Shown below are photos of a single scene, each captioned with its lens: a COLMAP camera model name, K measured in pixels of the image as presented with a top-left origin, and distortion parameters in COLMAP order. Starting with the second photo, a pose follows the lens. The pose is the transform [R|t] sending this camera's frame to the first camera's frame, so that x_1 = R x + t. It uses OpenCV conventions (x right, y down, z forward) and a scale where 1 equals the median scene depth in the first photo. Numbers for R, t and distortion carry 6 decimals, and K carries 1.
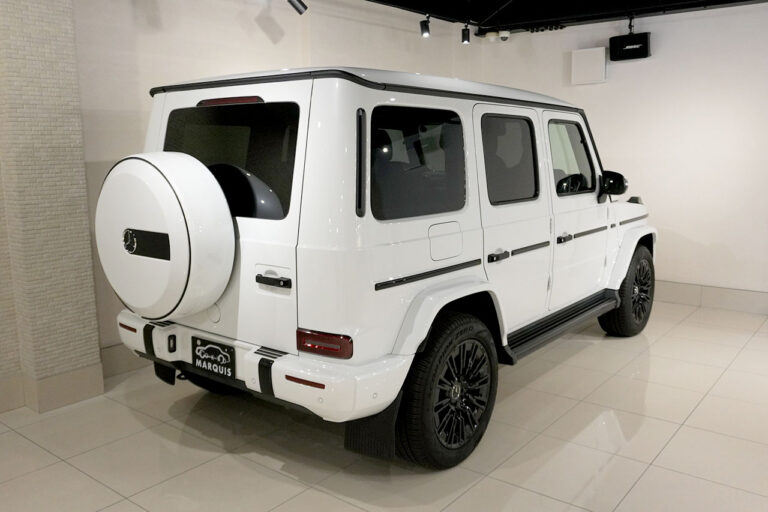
lens RADIAL K [[647.4, 0, 384.0], [0, 647.4, 256.0], [0, 0, 1]] dist [-0.004027, -0.003147]
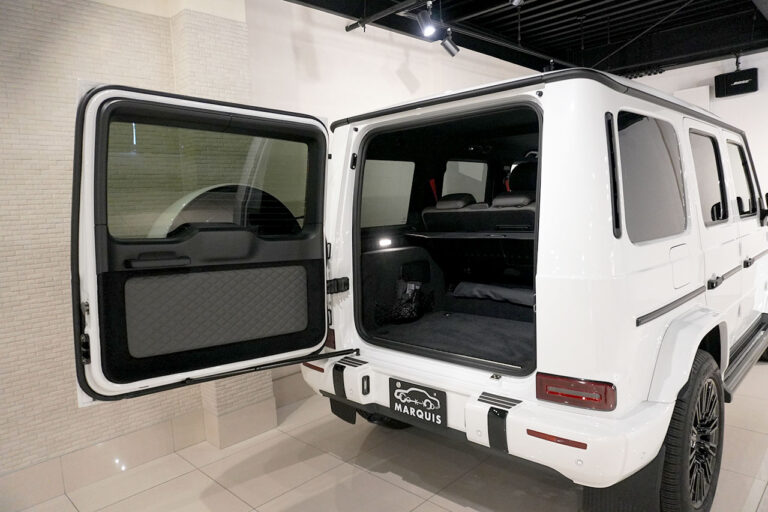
lens RADIAL K [[513.3, 0, 384.0], [0, 513.3, 256.0], [0, 0, 1]] dist [-0.053293, 0.026380]
pose [[0.993523, -0.030684, -0.109409, -0.218212], [0.023764, 0.997667, -0.063995, -0.002500], [0.111118, 0.060981, 0.991935, 0.263624]]
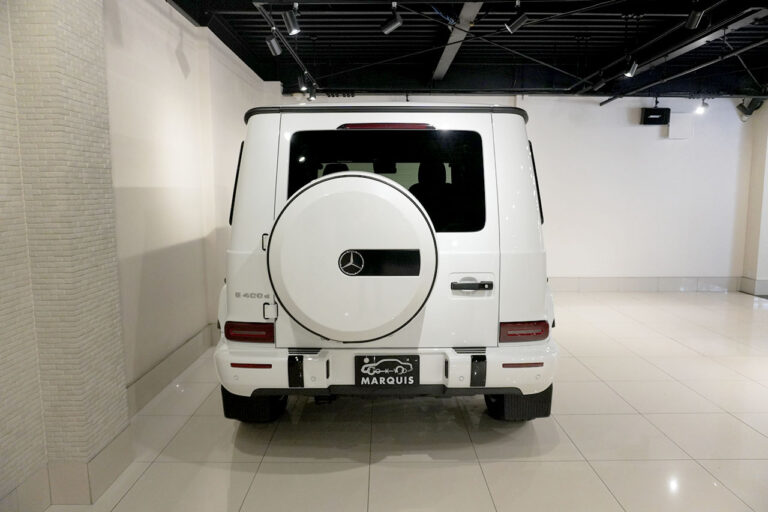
lens RADIAL K [[513.3, 0, 384.0], [0, 513.3, 256.0], [0, 0, 1]] dist [-0.053293, 0.026380]
pose [[0.780790, -0.071567, 0.620682, -0.737713], [0.099827, 0.994946, -0.010857, -0.016879], [-0.616768, 0.070438, 0.783987, 0.338812]]
